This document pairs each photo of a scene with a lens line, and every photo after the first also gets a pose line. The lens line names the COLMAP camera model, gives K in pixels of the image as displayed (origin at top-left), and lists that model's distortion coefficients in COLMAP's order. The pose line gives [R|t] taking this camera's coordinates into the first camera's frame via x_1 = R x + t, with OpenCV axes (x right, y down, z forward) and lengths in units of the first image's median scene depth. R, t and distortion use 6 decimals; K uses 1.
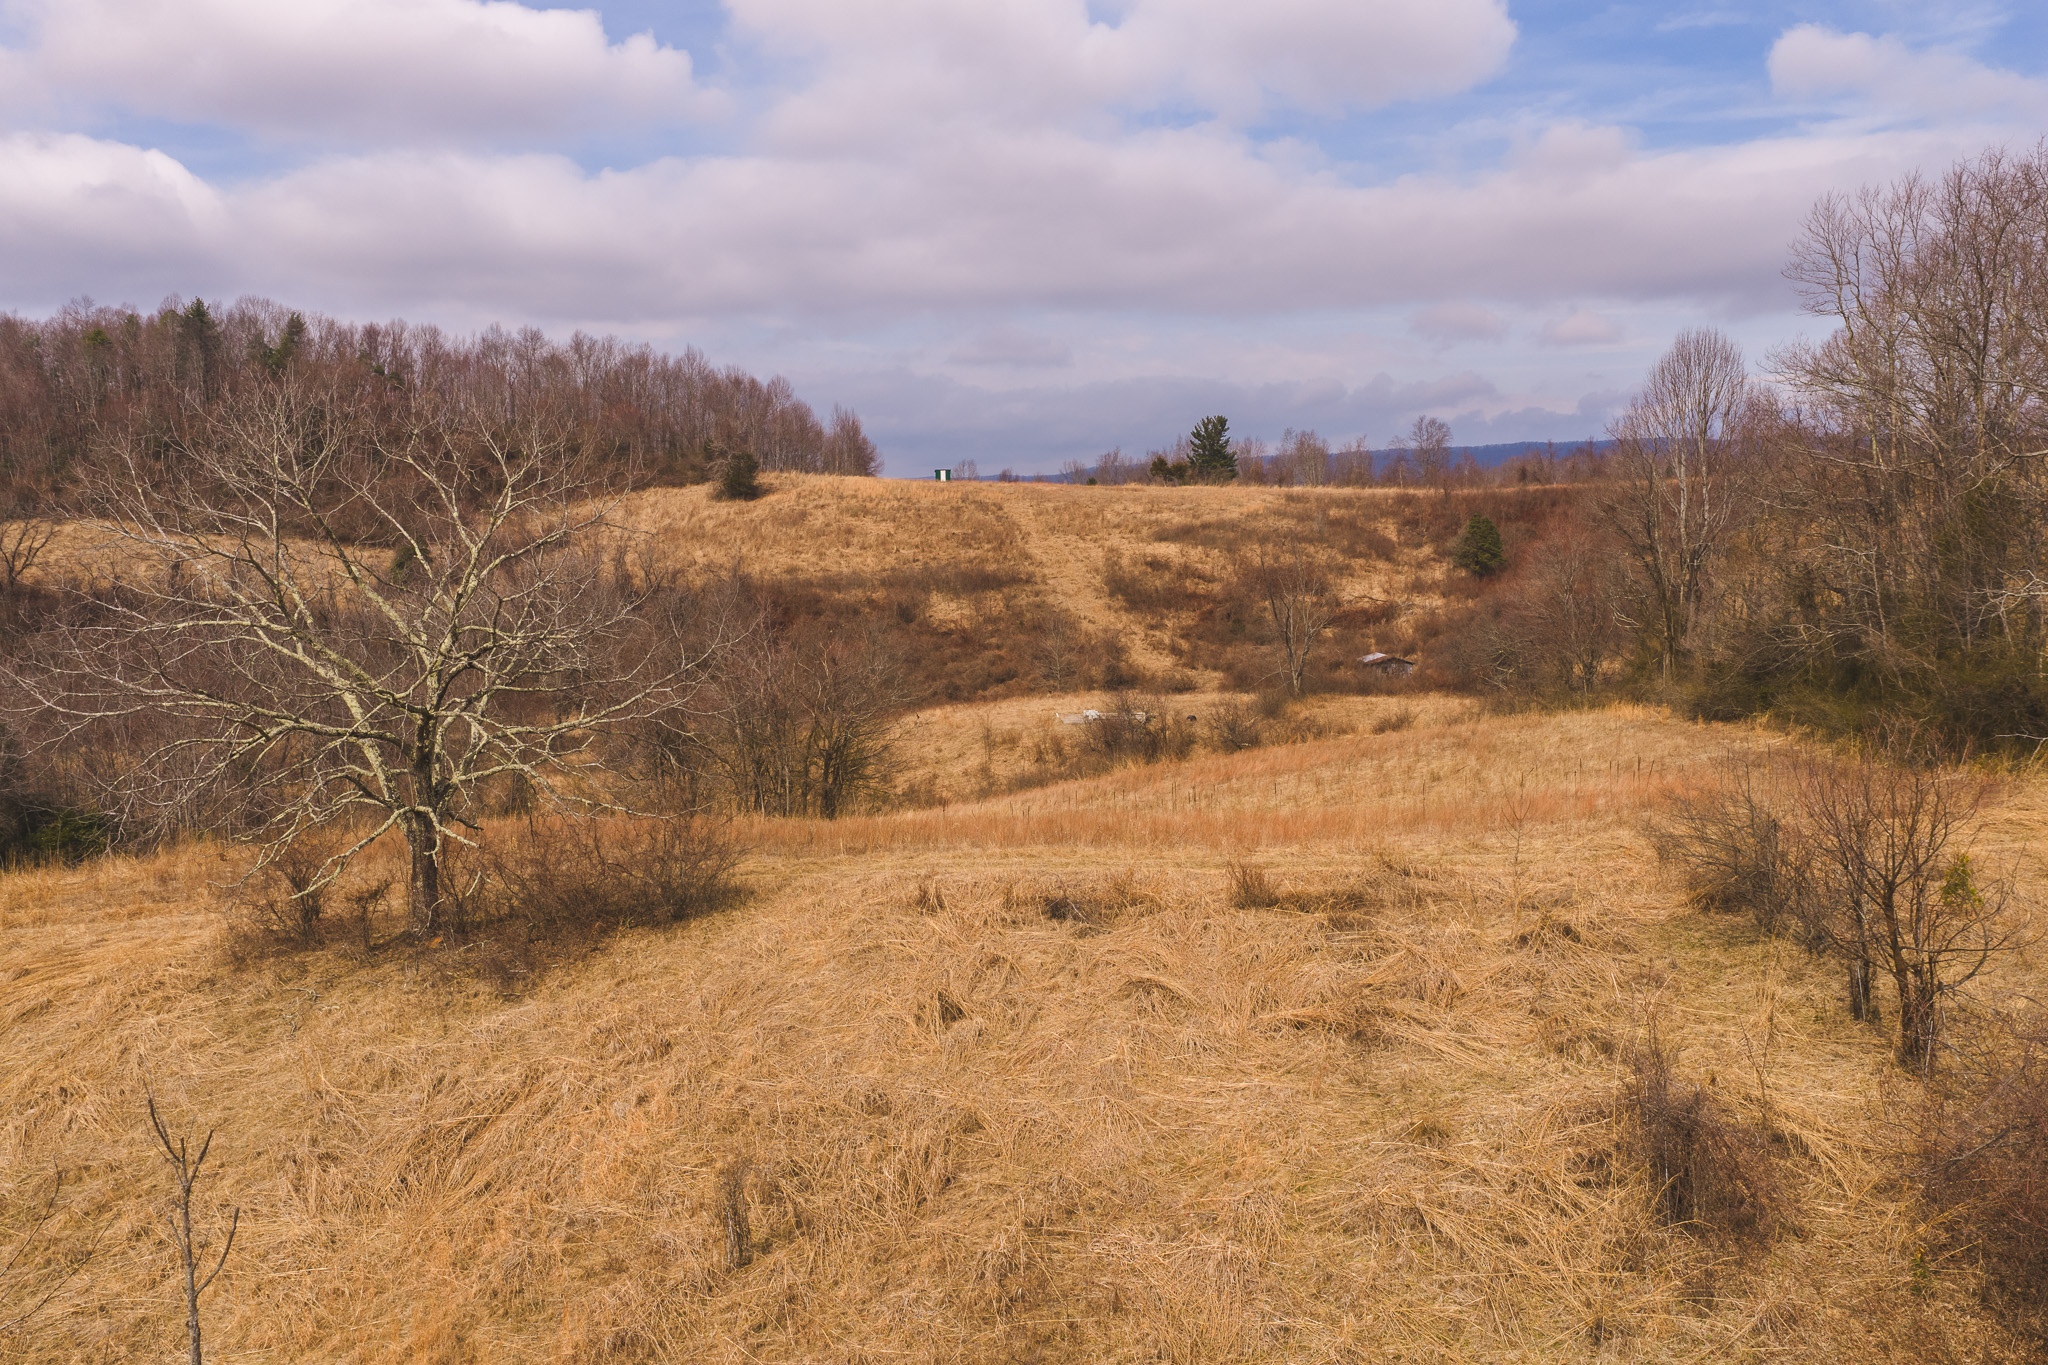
lens RADIAL K [[1661.2, 0, 1031.9], [0, 1661.2, 688.1], [0, 0, 1]] dist [0.006664, -0.019216]
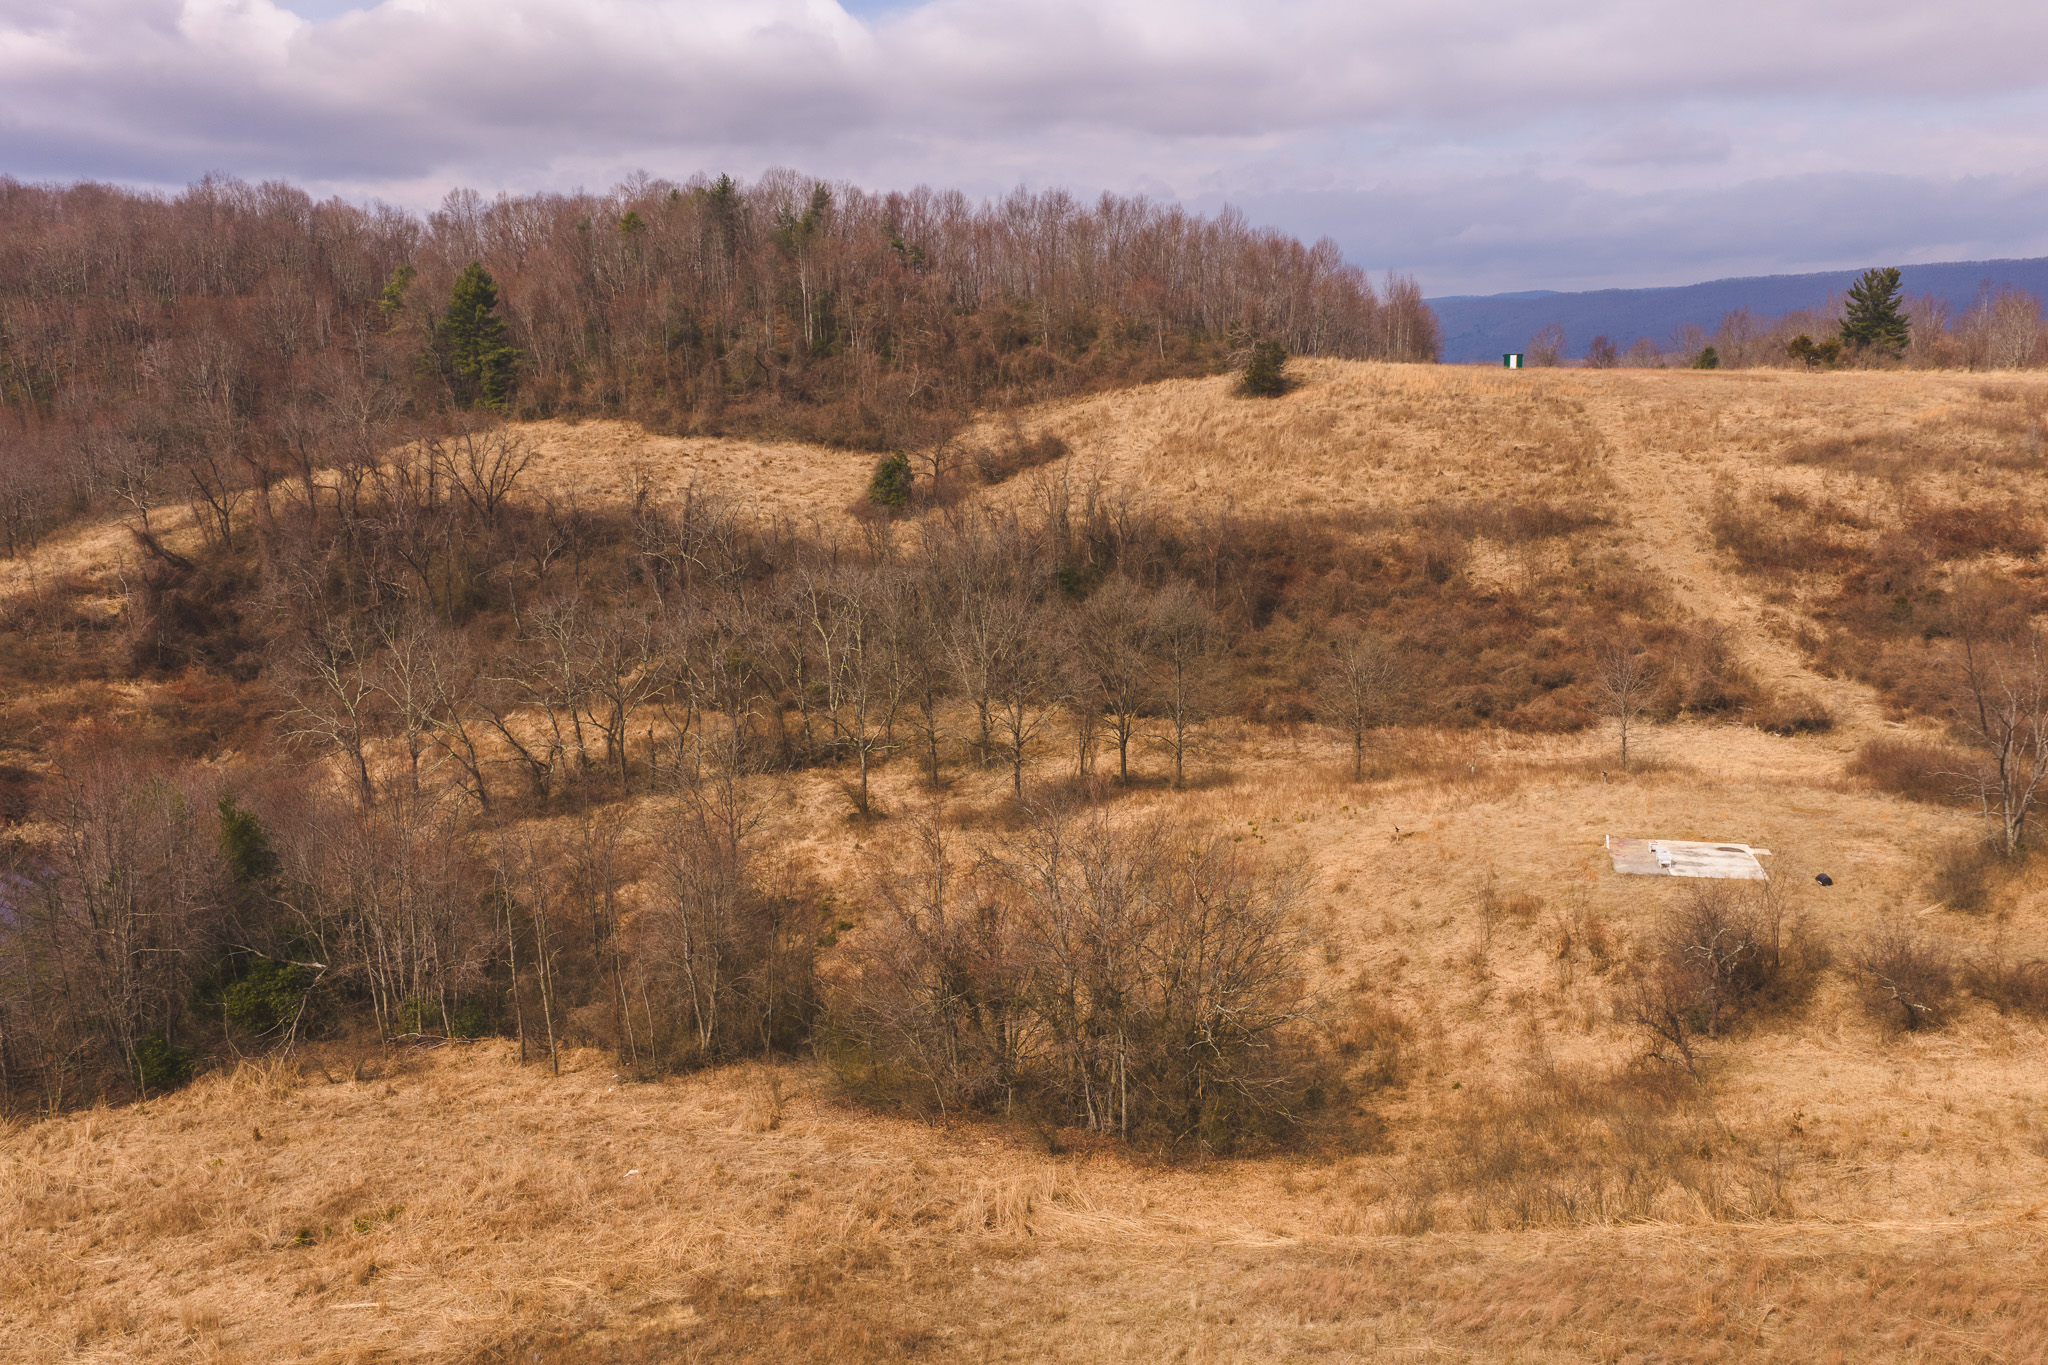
lens RADIAL K [[1661.2, 0, 1031.9], [0, 1661.2, 688.1], [0, 0, 1]] dist [0.006664, -0.019216]
pose [[0.940571, 0.065098, -0.333298, 0.008759], [-0.029327, 0.993359, 0.111257, -0.061737], [0.338327, -0.094871, 0.936234, 0.156951]]
